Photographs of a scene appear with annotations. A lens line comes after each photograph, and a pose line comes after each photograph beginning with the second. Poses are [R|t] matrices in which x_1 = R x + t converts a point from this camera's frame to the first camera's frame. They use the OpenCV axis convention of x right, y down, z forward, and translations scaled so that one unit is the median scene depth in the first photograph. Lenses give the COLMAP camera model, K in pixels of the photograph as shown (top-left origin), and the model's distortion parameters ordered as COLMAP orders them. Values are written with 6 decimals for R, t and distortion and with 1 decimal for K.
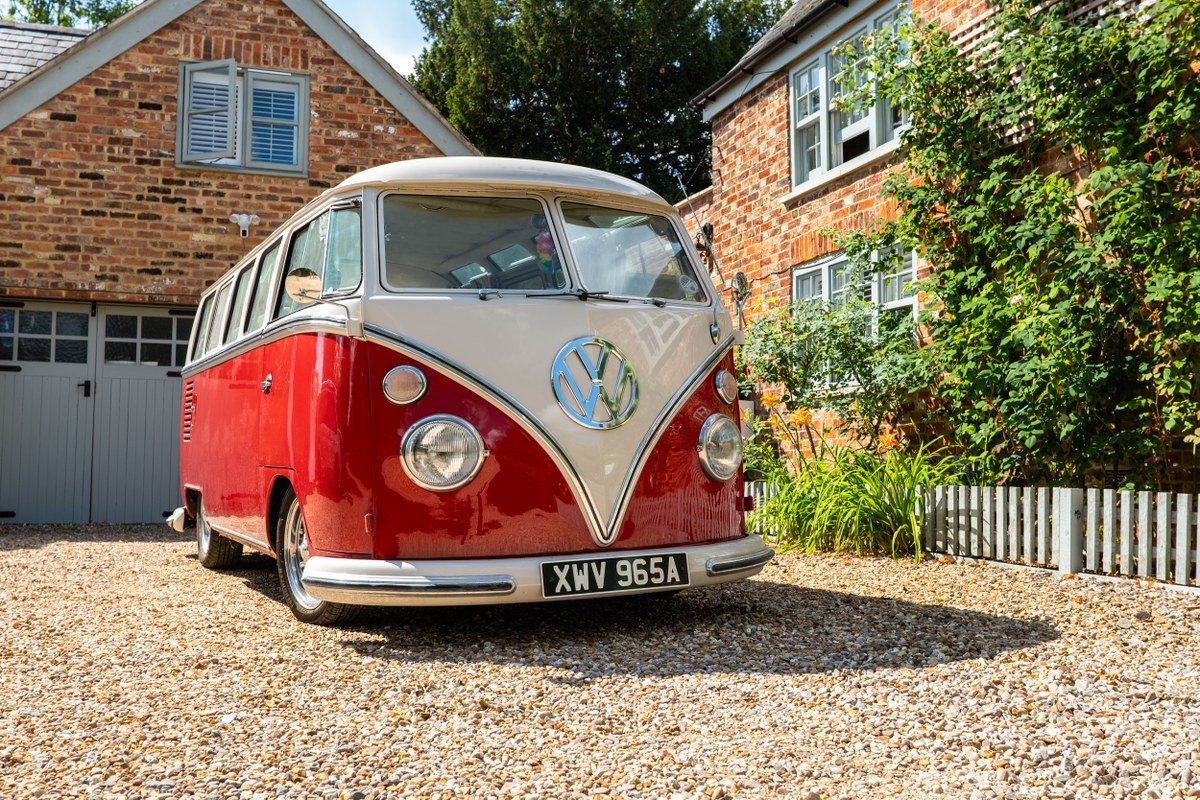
lens RADIAL K [[1184.1, 0, 597.0], [0, 1184.1, 406.1], [0, 0, 1]] dist [-0.013710, 0.000000]
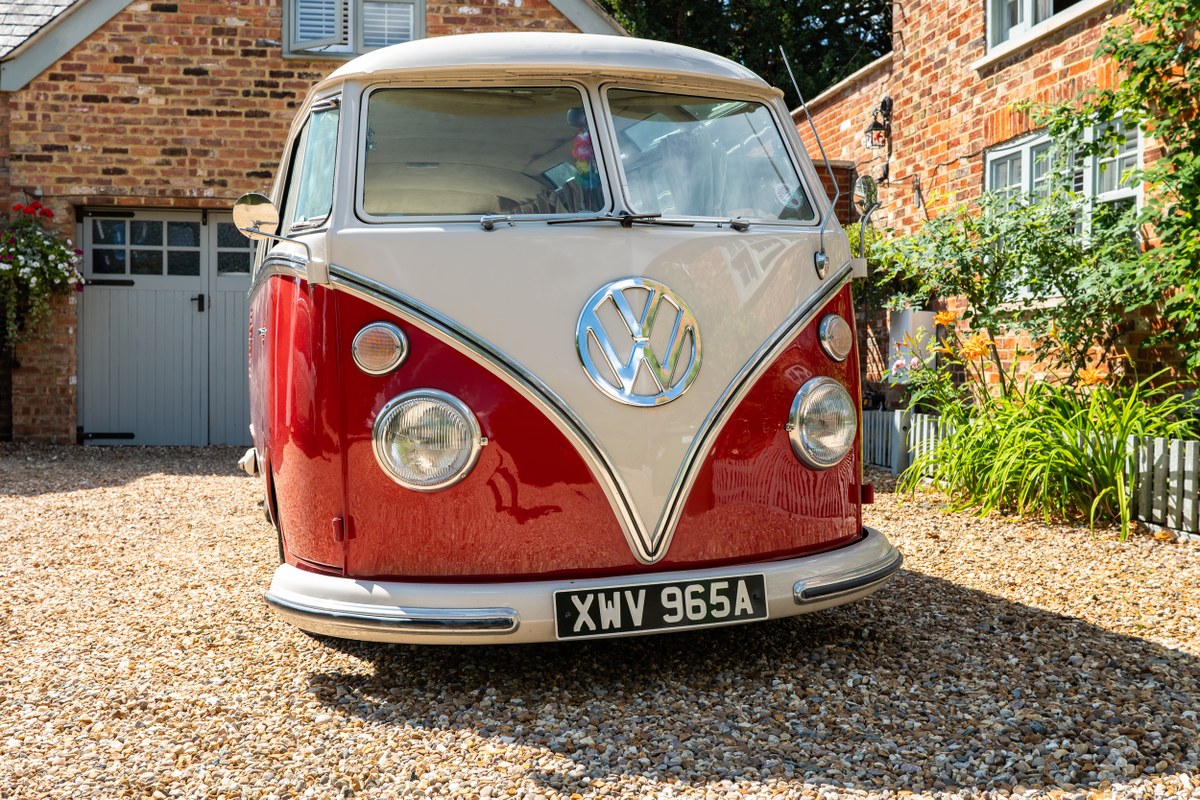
lens RADIAL K [[1184.1, 0, 594.7], [0, 1184.1, 394.6], [0, 0, 1]] dist [-0.013710, 0.000000]
pose [[0.982608, 0.007601, -0.185535, 0.067901], [0.009777, 0.995658, 0.092567, -0.034763], [0.185433, -0.092771, 0.978268, 0.174991]]
